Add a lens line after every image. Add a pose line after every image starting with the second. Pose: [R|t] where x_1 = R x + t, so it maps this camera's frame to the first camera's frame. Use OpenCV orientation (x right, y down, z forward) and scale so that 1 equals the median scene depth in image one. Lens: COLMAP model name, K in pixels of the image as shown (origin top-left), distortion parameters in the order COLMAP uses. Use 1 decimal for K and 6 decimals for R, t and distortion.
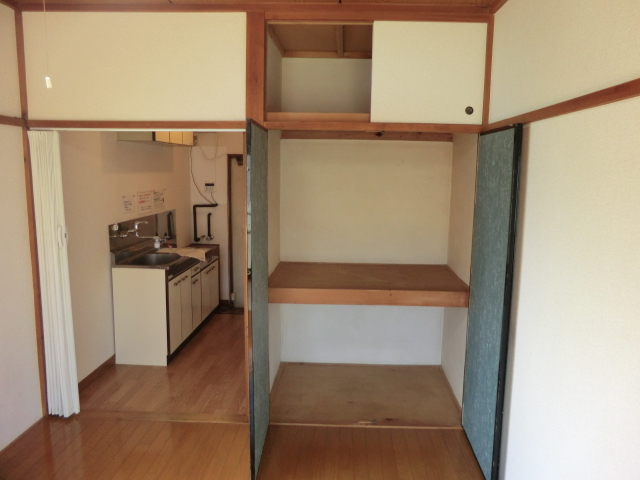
lens RADIAL K [[460.1, 0, 332.8], [0, 460.1, 227.4], [0, 0, 1]] dist [-0.098880, 0.097440]
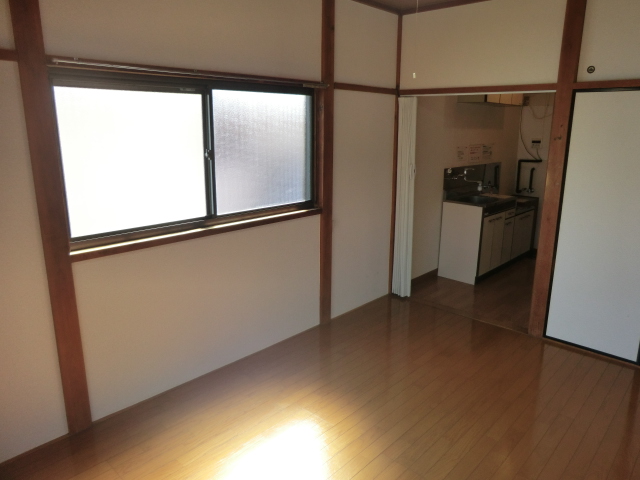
lens RADIAL K [[460.1, 0, 332.8], [0, 460.1, 227.4], [0, 0, 1]] dist [-0.098880, 0.097440]
pose [[0.753715, 0.135724, -0.643034, 0.120072], [-0.082164, 0.990226, 0.112700, 0.037877], [0.652045, -0.032109, 0.757500, -0.195471]]
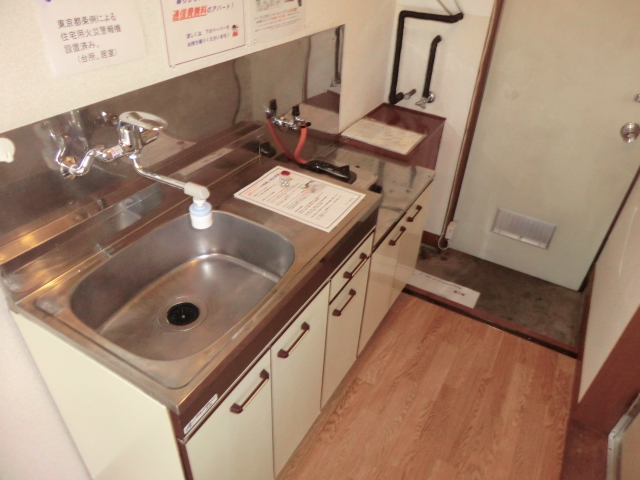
lens RADIAL K [[460.1, 0, 332.8], [0, 460.1, 227.4], [0, 0, 1]] dist [-0.098880, 0.097440]
pose [[0.886655, 0.292302, -0.358334, -0.233957], [-0.102738, 0.880039, 0.463656, -0.082558], [0.450875, -0.374288, 0.810321, 0.841645]]
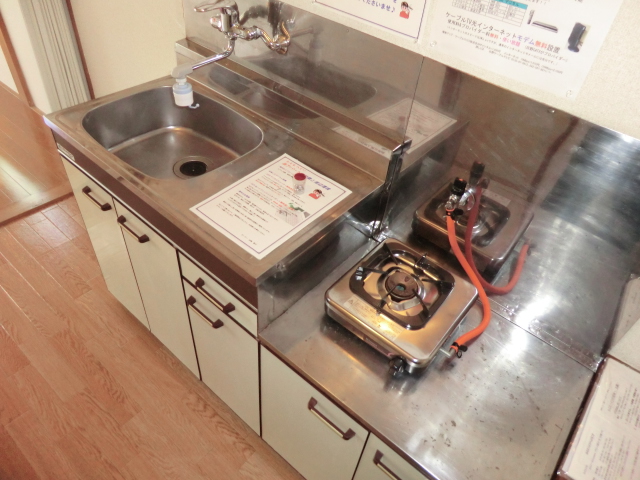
lens RADIAL K [[460.1, 0, 332.8], [0, 460.1, 227.4], [0, 0, 1]] dist [-0.098880, 0.097440]
pose [[-0.600221, 0.471244, -0.646269, -0.220718], [-0.215412, 0.682907, 0.698023, -0.130340], [0.770280, 0.558182, -0.308384, 1.238449]]
